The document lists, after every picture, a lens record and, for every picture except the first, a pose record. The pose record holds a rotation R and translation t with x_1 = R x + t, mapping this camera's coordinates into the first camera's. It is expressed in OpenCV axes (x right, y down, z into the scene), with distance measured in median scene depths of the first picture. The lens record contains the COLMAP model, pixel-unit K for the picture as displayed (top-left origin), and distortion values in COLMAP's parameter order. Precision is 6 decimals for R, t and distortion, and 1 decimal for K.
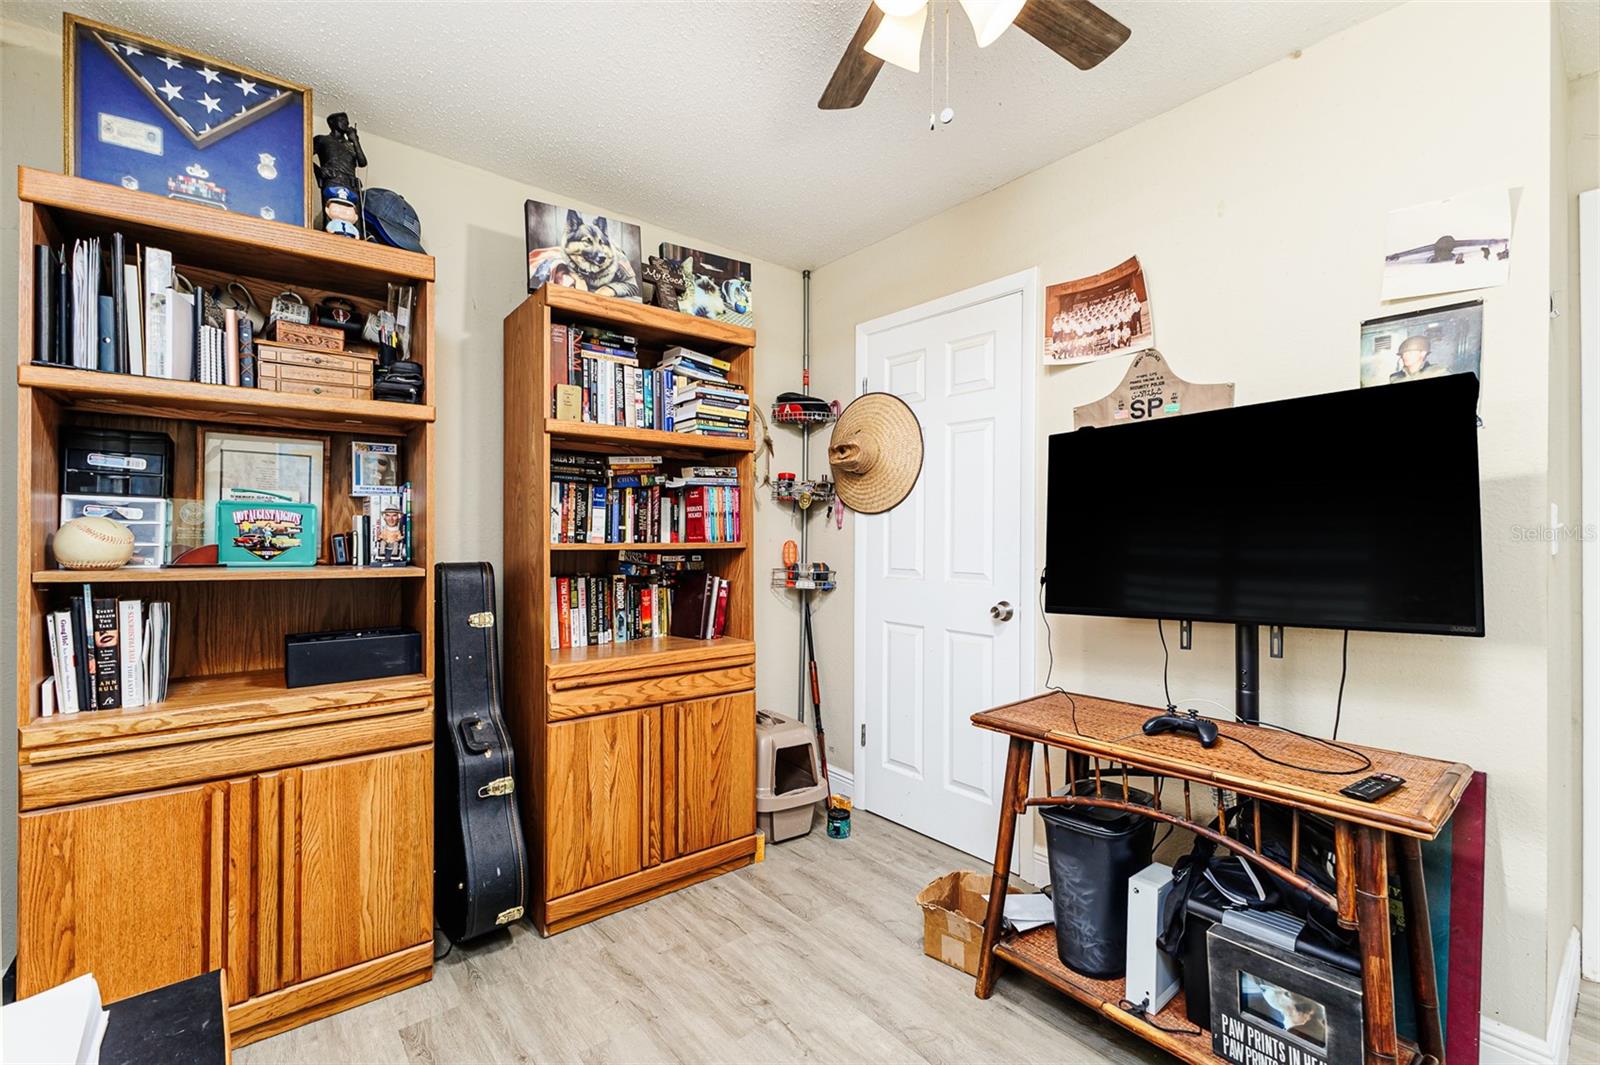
lens RADIAL K [[695.3, 0, 800.0], [0, 695.3, 532.5], [0, 0, 1]] dist [0.014607, 0.000184]
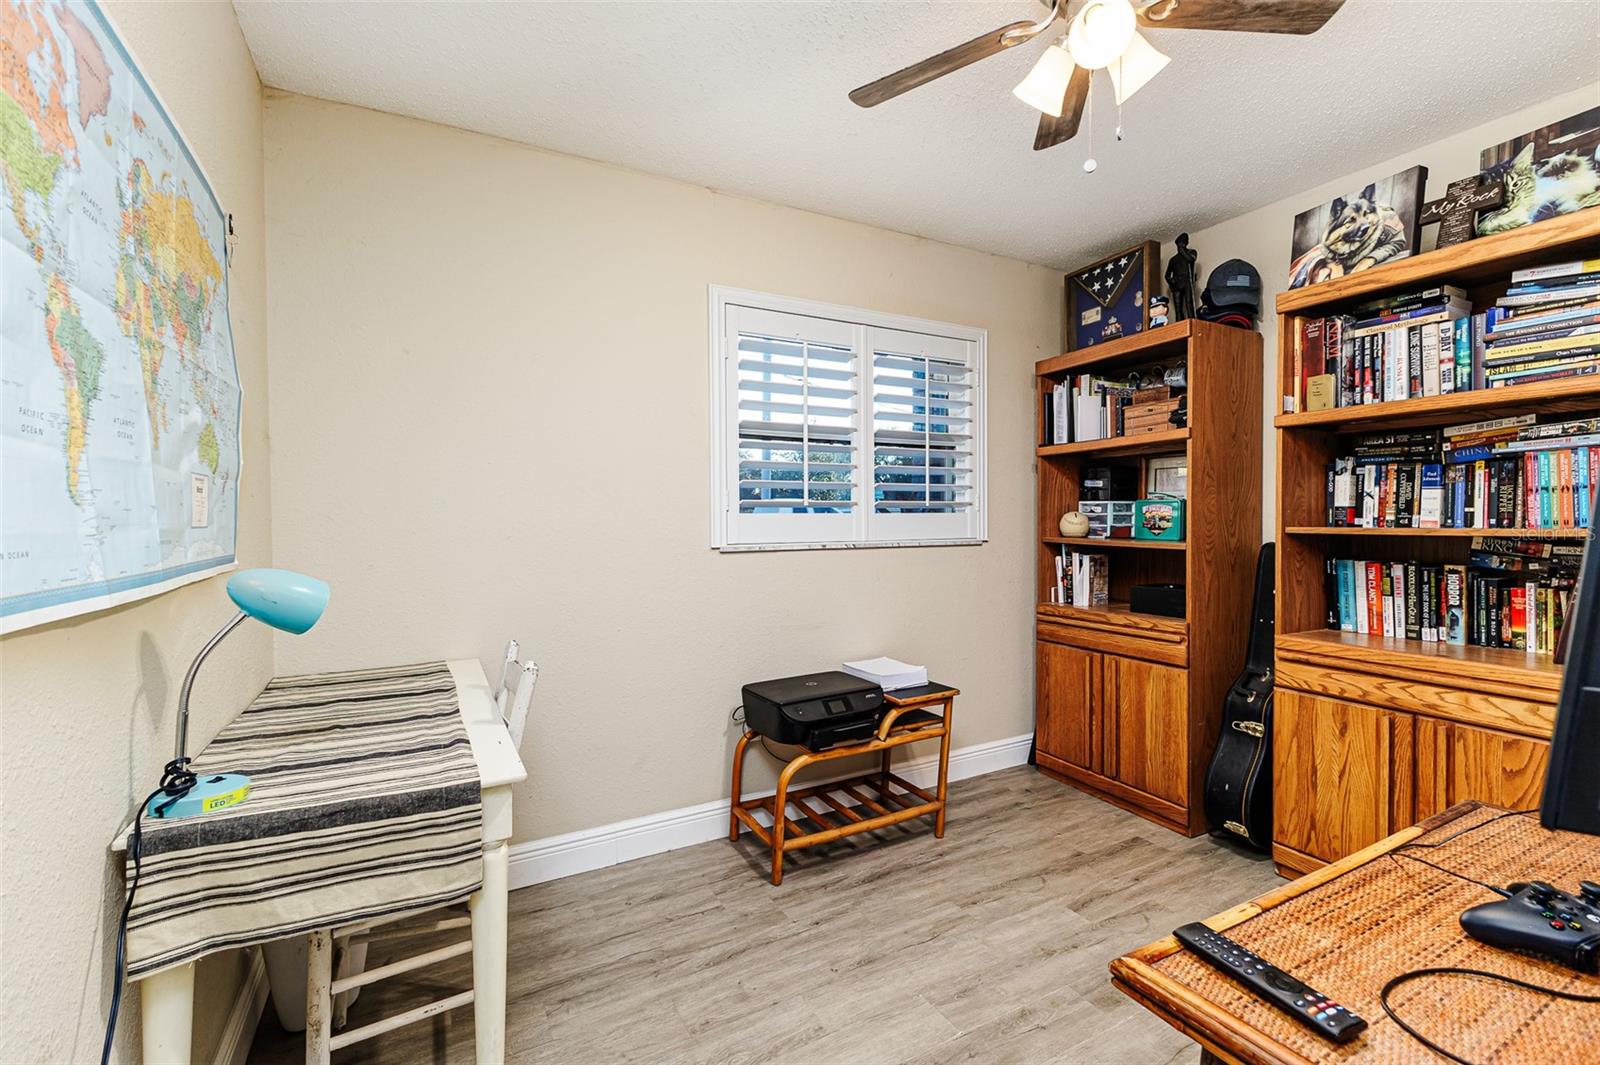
lens RADIAL K [[693.6, 0, 810.0], [0, 693.6, 526.5], [0, 0, 1]] dist [0.013741, -0.000360]
pose [[-0.175912, 0.007888, -0.984374, 0.759358], [0.010088, 0.999930, 0.006210, -0.000005], [0.984354, -0.008838, -0.175979, 0.394013]]
